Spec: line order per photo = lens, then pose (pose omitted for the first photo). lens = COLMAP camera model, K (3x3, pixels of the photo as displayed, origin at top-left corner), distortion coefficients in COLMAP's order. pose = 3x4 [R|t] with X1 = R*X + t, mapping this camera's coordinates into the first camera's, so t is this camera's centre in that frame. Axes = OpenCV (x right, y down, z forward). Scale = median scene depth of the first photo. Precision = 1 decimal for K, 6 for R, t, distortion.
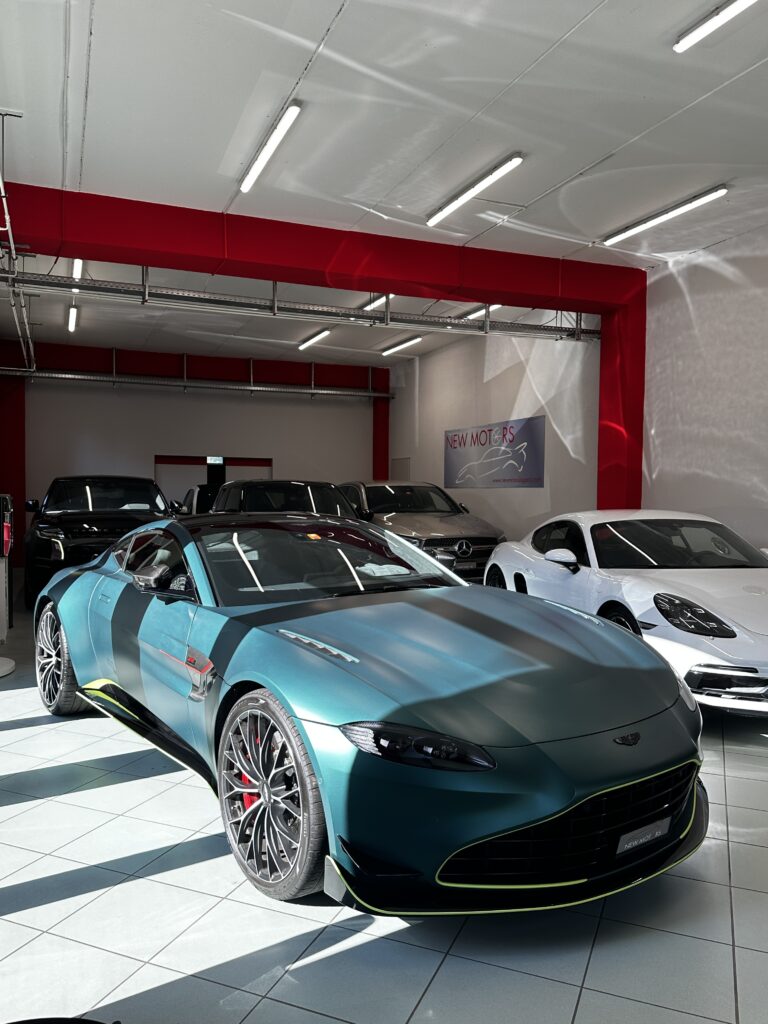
lens RADIAL K [[777.5, 0, 384.3], [0, 777.5, 538.2], [0, 0, 1]] dist [0.132218, -0.001134]
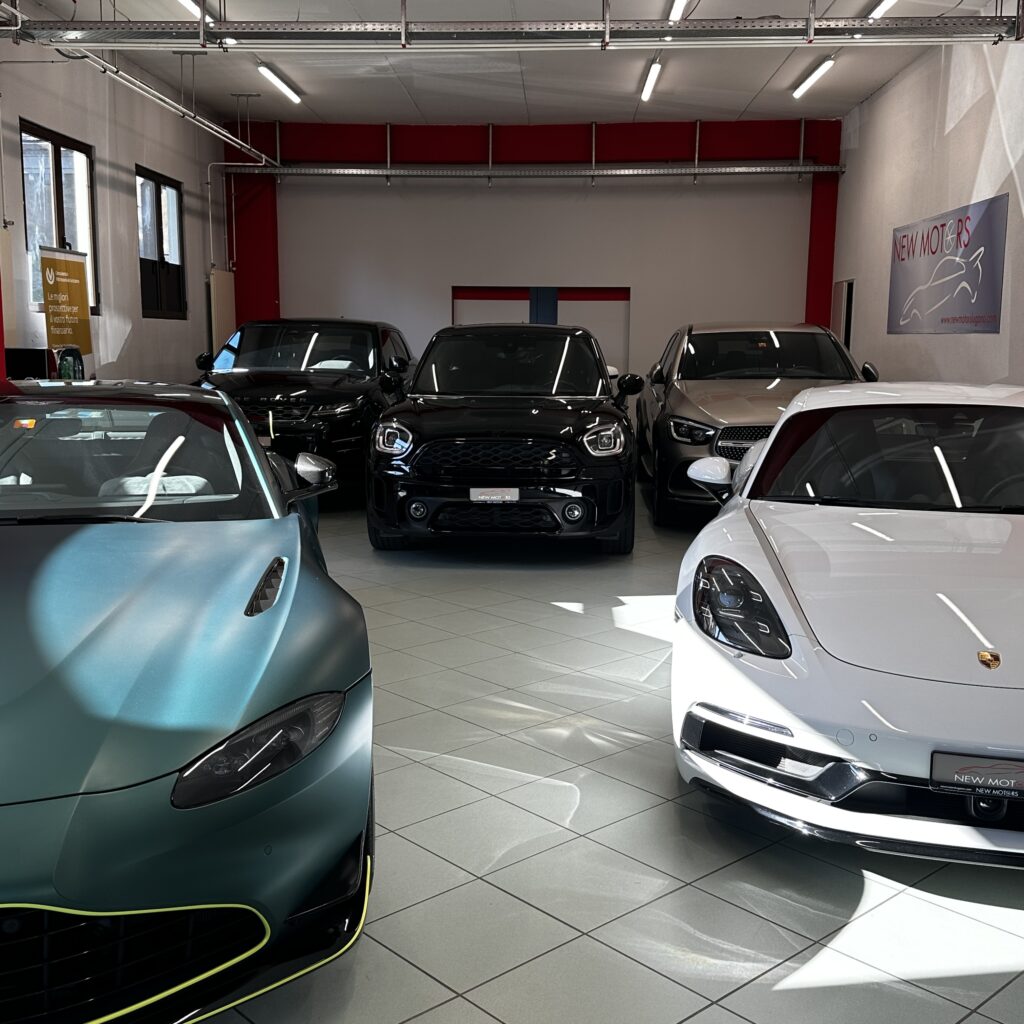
lens RADIAL K [[1187.2, 0, 512.0], [0, 1187.2, 512.0], [0, 0, 1]] dist [0.217886, -0.409855]
pose [[0.909191, 0.063196, -0.411556, 0.204748], [-0.028310, 0.995510, 0.090323, -0.008630], [0.415416, -0.070470, 0.906898, 0.097046]]
